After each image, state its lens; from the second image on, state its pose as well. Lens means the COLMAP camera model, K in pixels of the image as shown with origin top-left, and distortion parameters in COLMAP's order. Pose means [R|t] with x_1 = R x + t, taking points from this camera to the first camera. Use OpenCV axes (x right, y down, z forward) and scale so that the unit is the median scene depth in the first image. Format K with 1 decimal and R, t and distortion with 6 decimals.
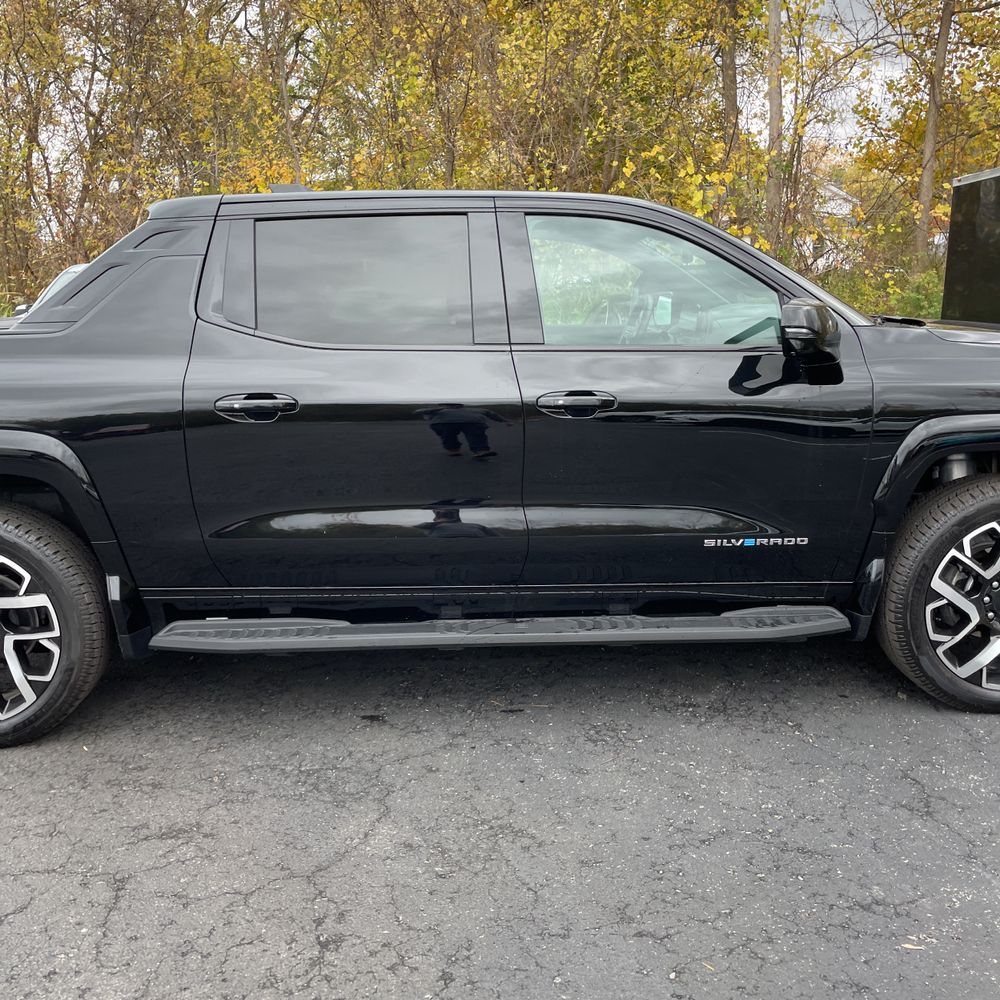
lens RADIAL K [[1005.5, 0, 500.0], [0, 1005.5, 500.0], [0, 0, 1]] dist [0.092206, -0.131361]
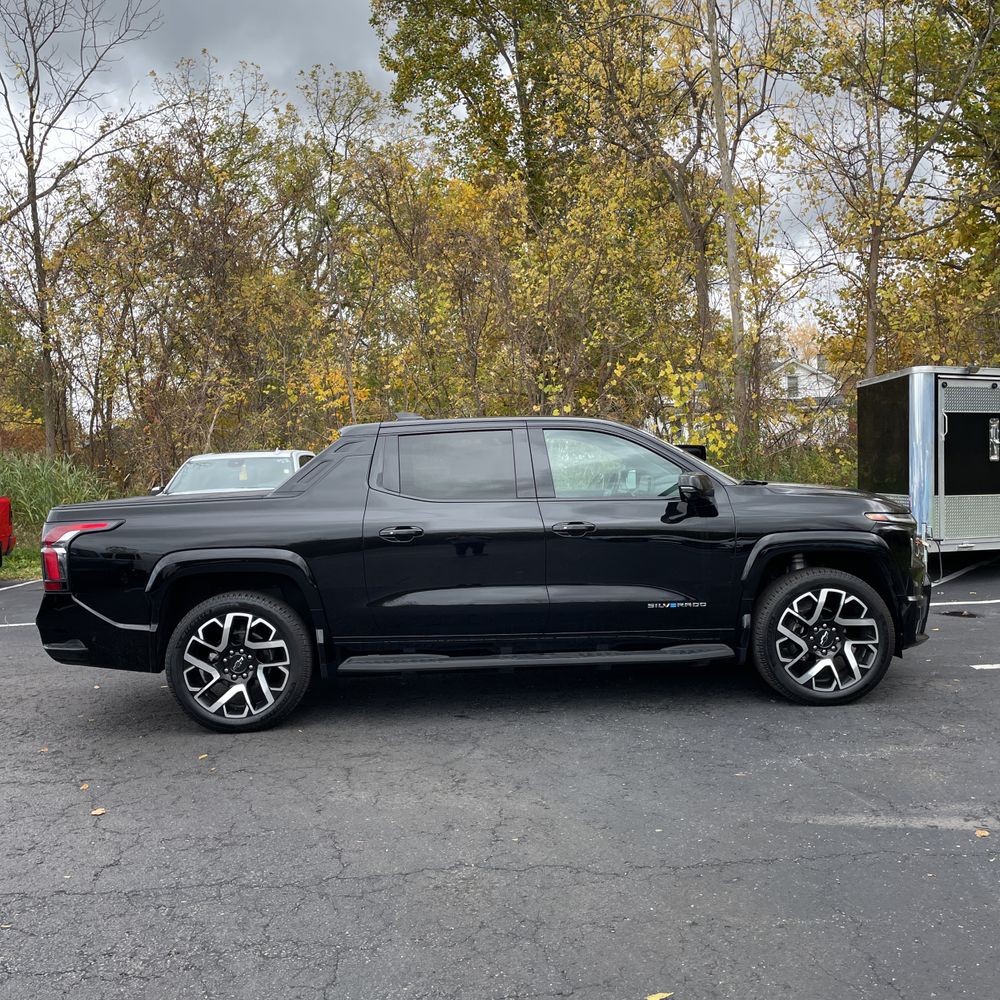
lens RADIAL K [[1005.5, 0, 500.0], [0, 1005.5, 500.0], [0, 0, 1]] dist [0.092206, -0.131361]
pose [[0.999782, -0.018365, -0.009965, -0.038063], [0.016393, 0.985149, -0.170917, 0.155863], [0.012956, 0.170717, 0.985235, -0.781359]]
